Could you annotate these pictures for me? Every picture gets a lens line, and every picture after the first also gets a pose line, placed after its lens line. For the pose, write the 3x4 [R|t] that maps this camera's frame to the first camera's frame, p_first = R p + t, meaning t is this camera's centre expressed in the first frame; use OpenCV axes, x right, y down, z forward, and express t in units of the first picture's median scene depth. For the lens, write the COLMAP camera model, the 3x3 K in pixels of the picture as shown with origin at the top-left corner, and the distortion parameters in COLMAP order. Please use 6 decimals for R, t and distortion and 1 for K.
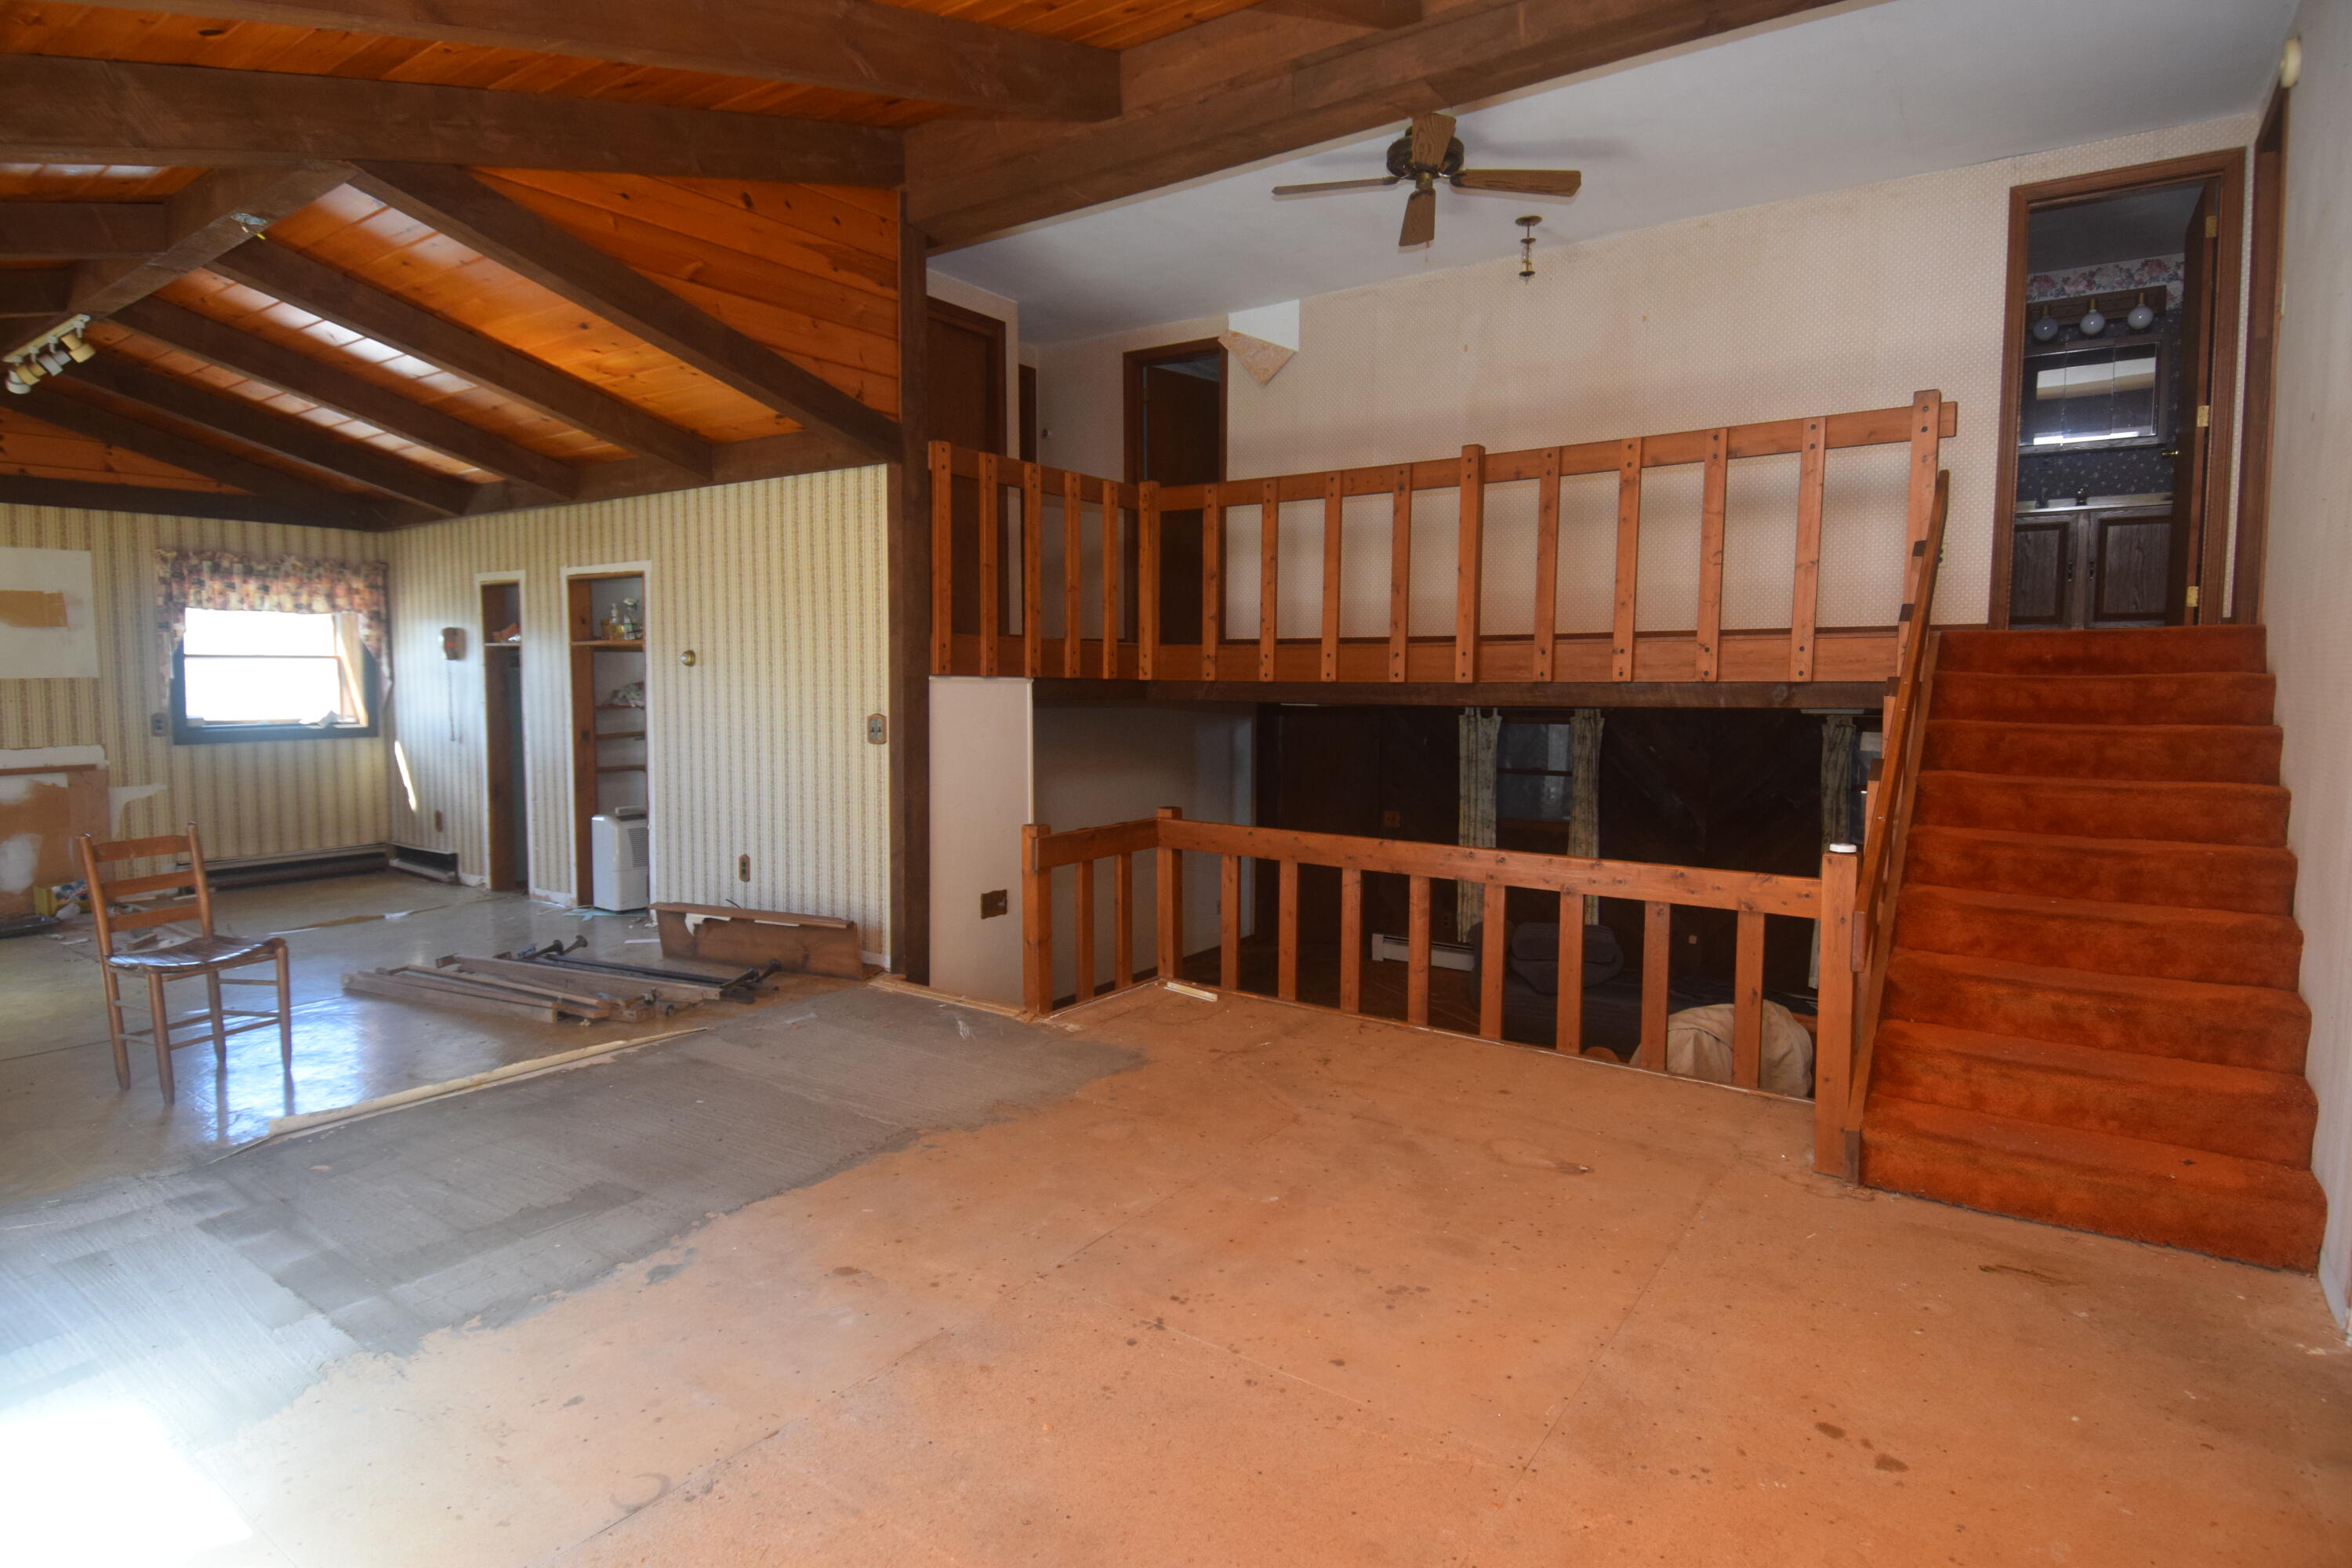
lens RADIAL K [[1259.8, 0, 1201.5], [0, 1259.8, 774.1], [0, 0, 1]] dist [0.020268, -0.033676]
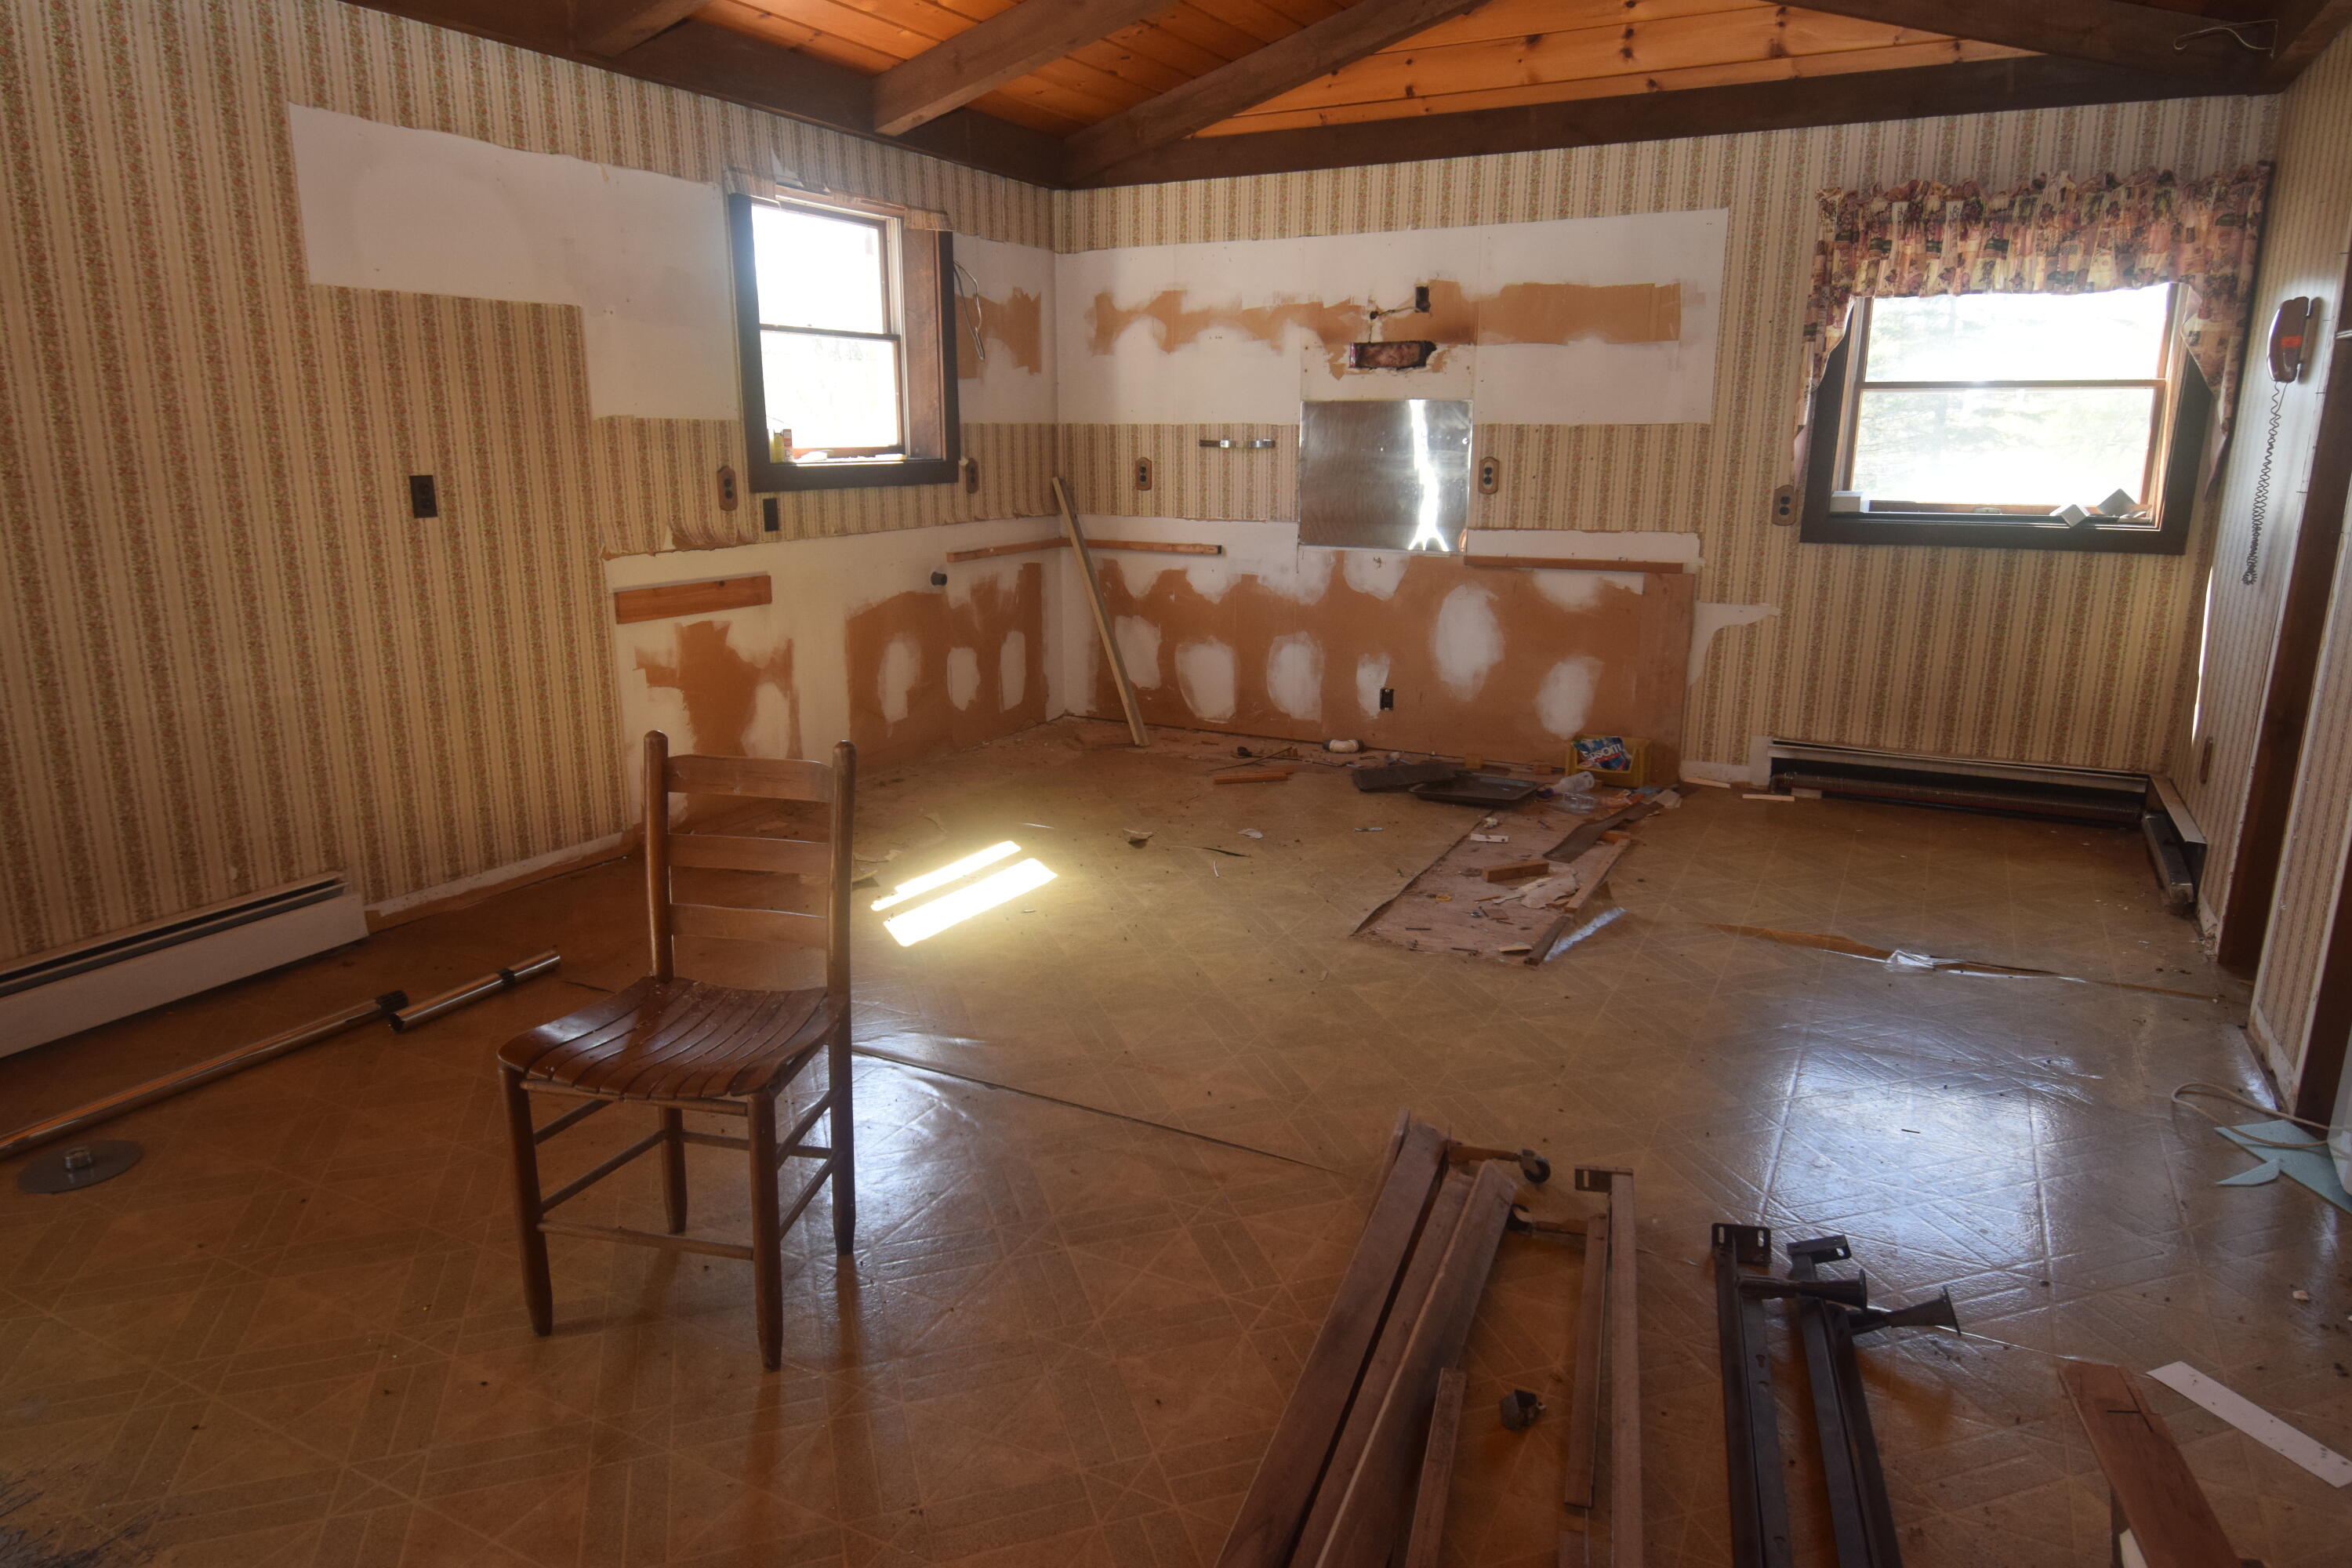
lens RADIAL K [[1449.6, 0, 1170.5], [0, 1449.6, 783.1], [0, 0, 1]] dist [0.021379, -0.018595]
pose [[0.123664, 0.245365, -0.961511, -0.164280], [-0.077188, 0.968391, 0.237193, -0.051058], [0.989318, 0.044885, 0.138694, 0.598494]]
